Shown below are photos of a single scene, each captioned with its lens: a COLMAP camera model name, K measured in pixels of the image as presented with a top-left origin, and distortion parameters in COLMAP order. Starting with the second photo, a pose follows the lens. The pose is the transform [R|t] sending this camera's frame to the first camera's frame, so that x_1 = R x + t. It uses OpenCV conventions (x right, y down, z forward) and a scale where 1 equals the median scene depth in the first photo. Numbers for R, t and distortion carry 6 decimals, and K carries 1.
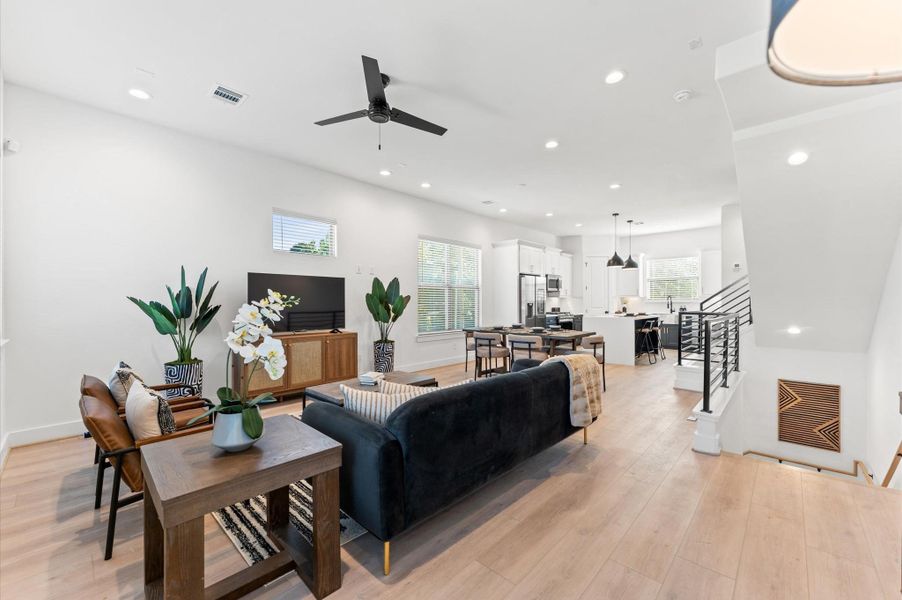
lens RADIAL K [[354.8, 0, 455.0], [0, 354.8, 302.1], [0, 0, 1]] dist [0.011250, -0.001953]
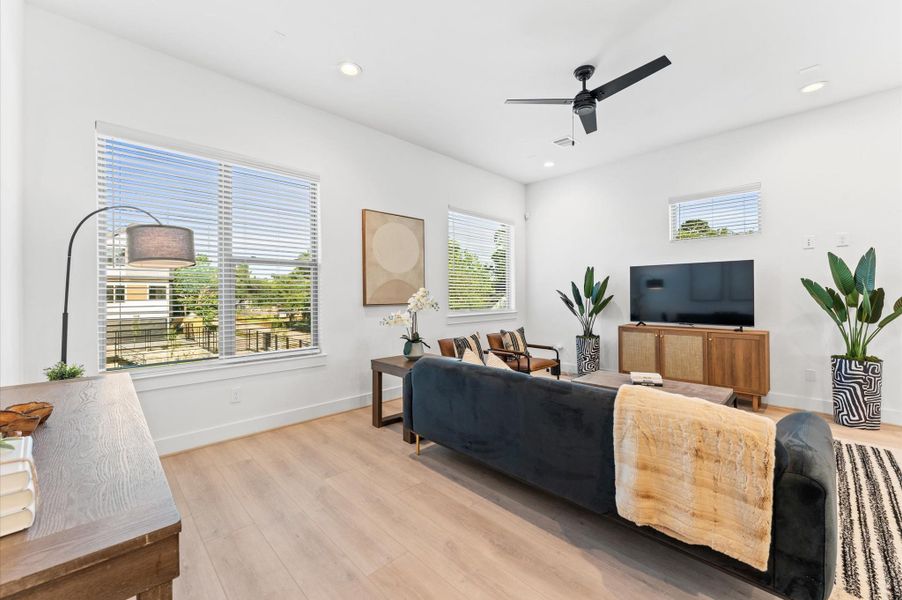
lens RADIAL K [[354.8, 0, 453.4], [0, 354.8, 296.9], [0, 0, 1]] dist [0.011250, -0.001953]
pose [[-0.018551, 0.012159, -0.999754, 1.219375], [0.003472, 0.999921, 0.012096, -0.006139], [0.999822, -0.003247, -0.018591, 0.984670]]
